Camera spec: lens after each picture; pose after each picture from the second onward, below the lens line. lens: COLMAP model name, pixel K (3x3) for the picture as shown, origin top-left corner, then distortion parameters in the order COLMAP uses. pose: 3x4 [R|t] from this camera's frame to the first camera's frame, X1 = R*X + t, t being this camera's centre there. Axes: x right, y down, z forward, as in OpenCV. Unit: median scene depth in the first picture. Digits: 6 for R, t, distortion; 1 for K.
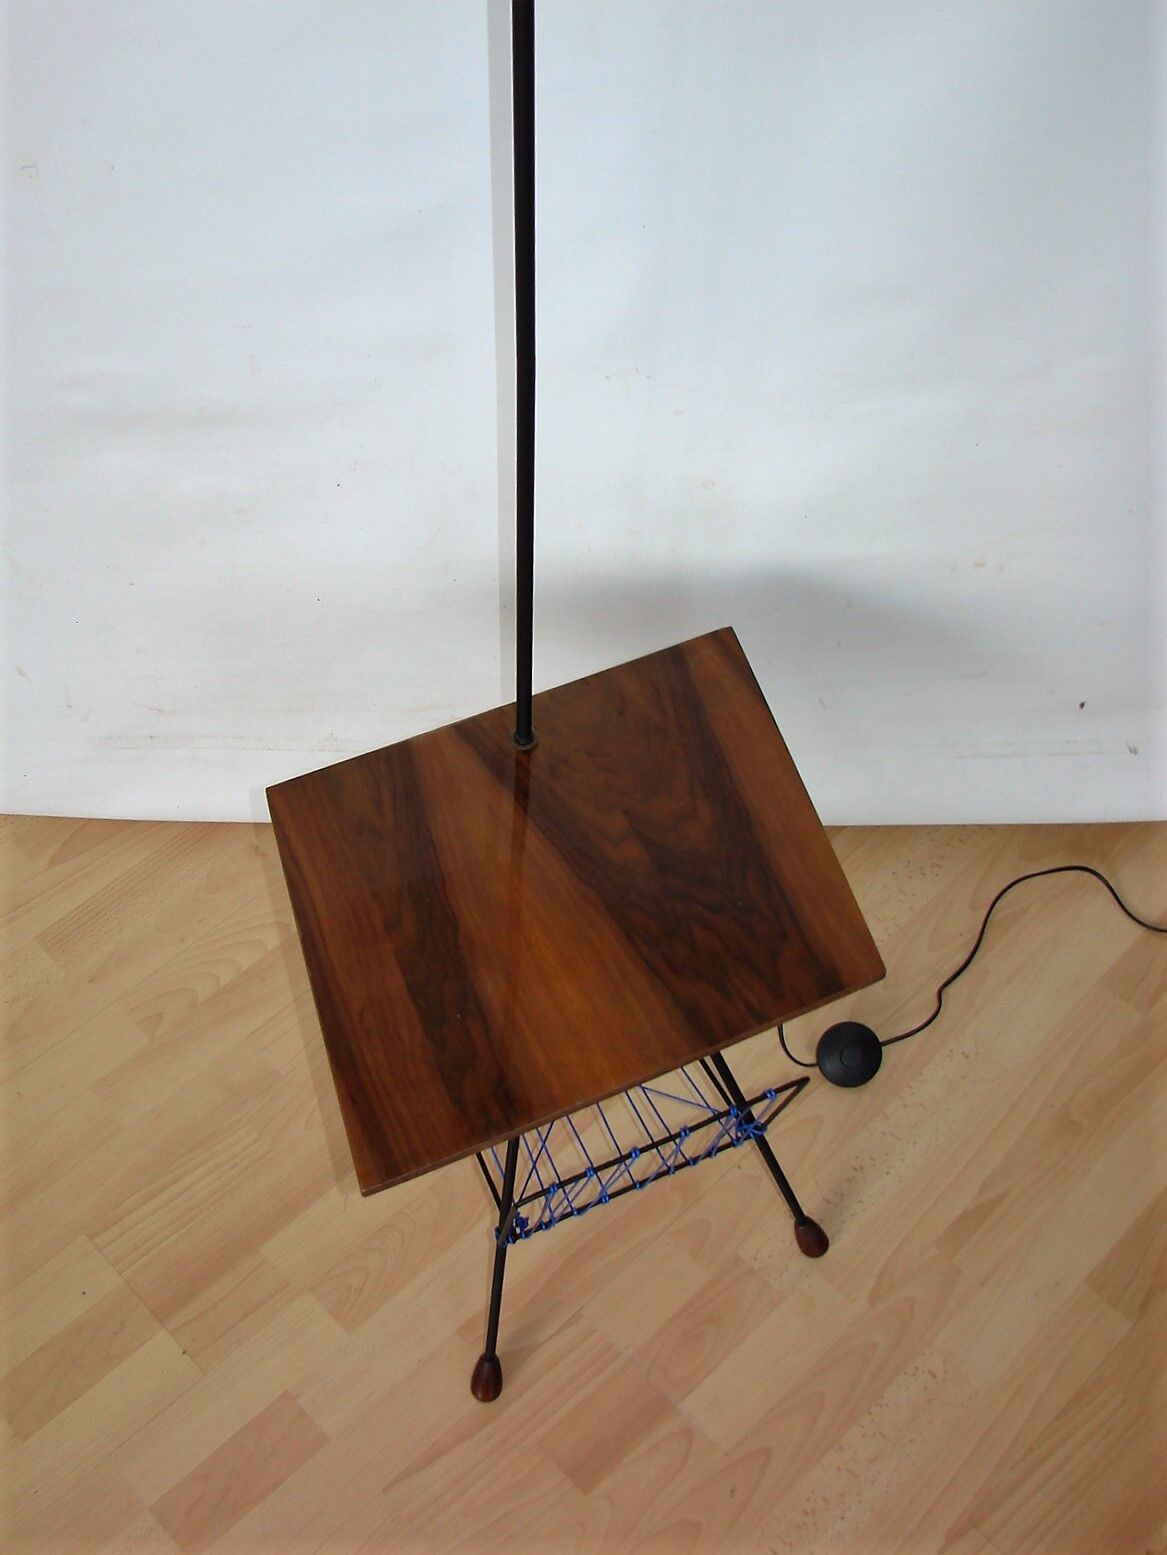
lens RADIAL K [[1795.9, 0, 583.5], [0, 1795.9, 777.5], [0, 0, 1]] dist [-0.219324, 0.204869]
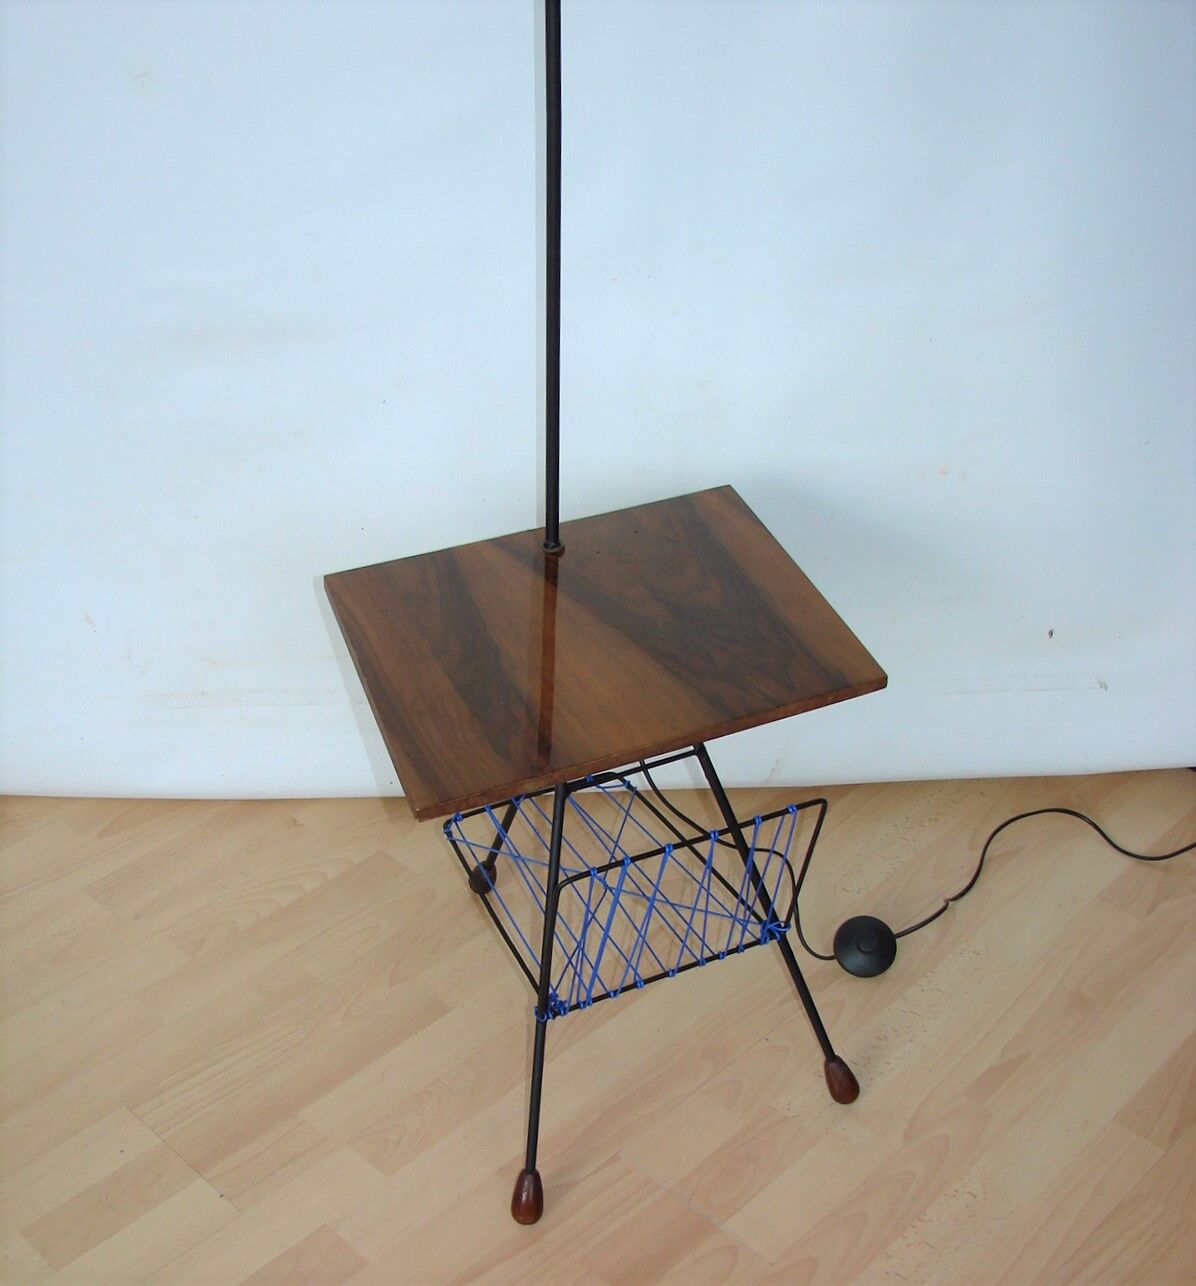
lens RADIAL K [[1803.3, 0, 600.8], [0, 1803.3, 818.8], [0, 0, 1]] dist [-0.196137, -0.038828]
pose [[0.999397, -0.028412, 0.019968, -0.026991], [0.032895, 0.958821, -0.282101, 0.415307], [-0.011131, 0.282588, 0.959177, -0.032122]]
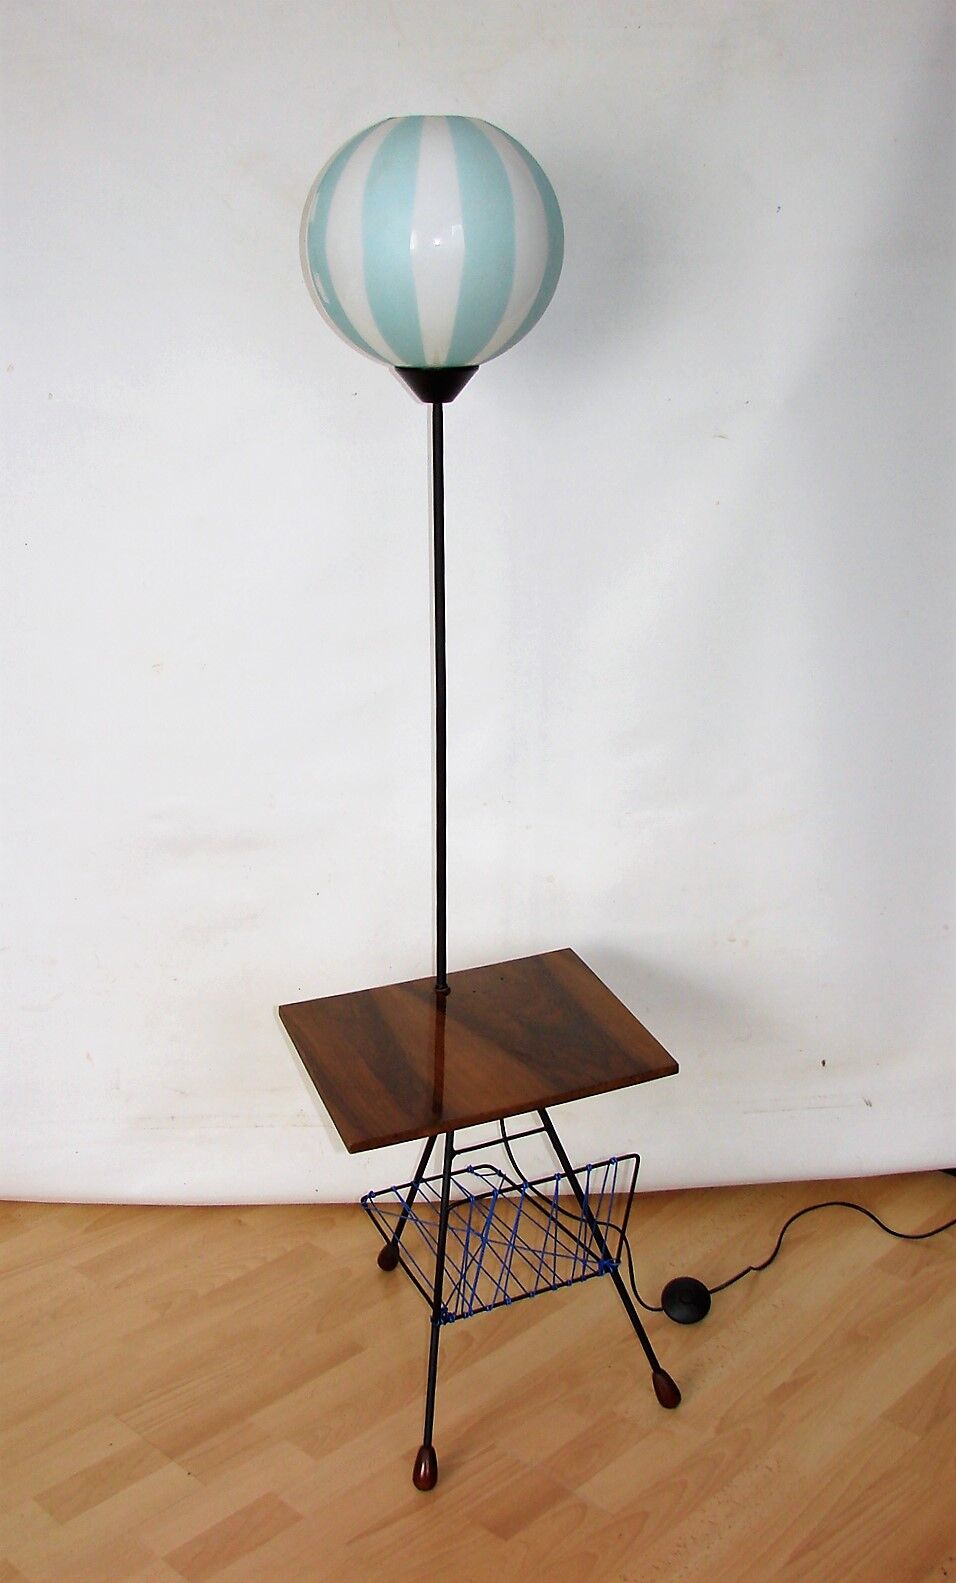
lens RADIAL K [[1812.7, 0, 478.0], [0, 1812.7, 791.5], [0, 0, 1]] dist [-0.155069, 0.021211]
pose [[0.999142, -0.032806, 0.025297, -0.032042], [0.041394, 0.814719, -0.578377, 0.681486], [-0.001636, 0.578928, 0.815377, -0.356686]]
